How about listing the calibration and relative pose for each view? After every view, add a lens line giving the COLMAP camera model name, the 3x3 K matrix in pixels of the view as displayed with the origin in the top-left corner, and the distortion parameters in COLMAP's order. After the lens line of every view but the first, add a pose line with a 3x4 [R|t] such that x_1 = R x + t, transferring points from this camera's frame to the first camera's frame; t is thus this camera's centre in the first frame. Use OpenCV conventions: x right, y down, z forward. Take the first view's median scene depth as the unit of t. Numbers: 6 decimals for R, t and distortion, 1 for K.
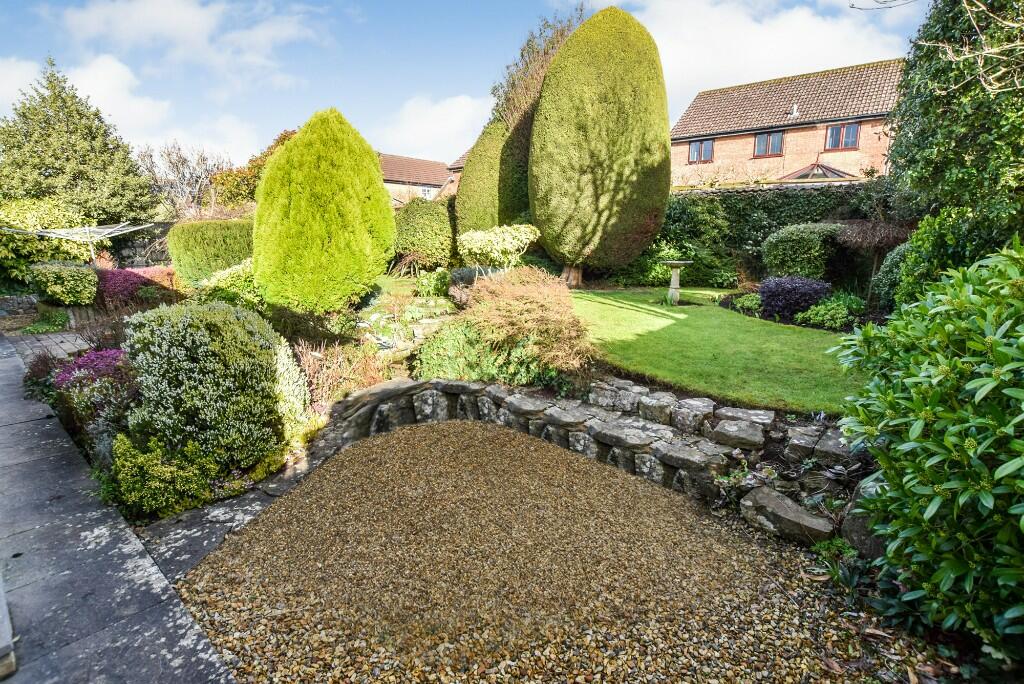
lens RADIAL K [[471.8, 0, 510.2], [0, 471.8, 314.0], [0, 0, 1]] dist [-0.000279, 0.000309]
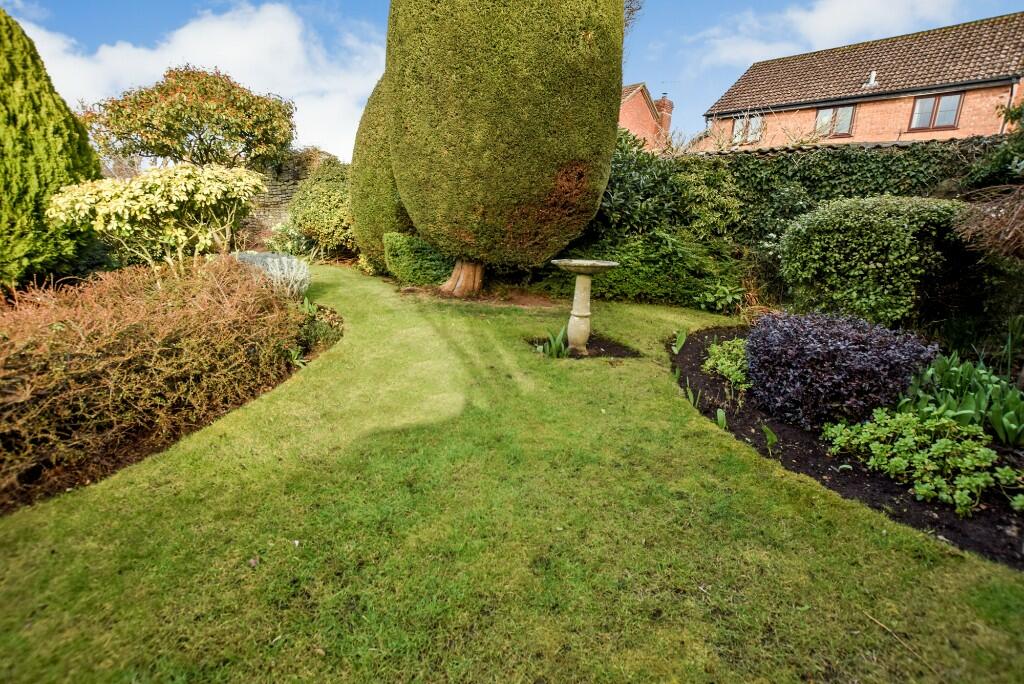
lens RADIAL K [[446.6, 0, 510.9], [0, 446.6, 318.0], [0, 0, 1]] dist [-0.028150, 0.008412]
pose [[0.990722, 0.070173, -0.116387, 0.420444], [-0.065734, 0.996971, 0.041560, -0.085197], [0.118951, -0.033524, 0.992334, 0.674734]]
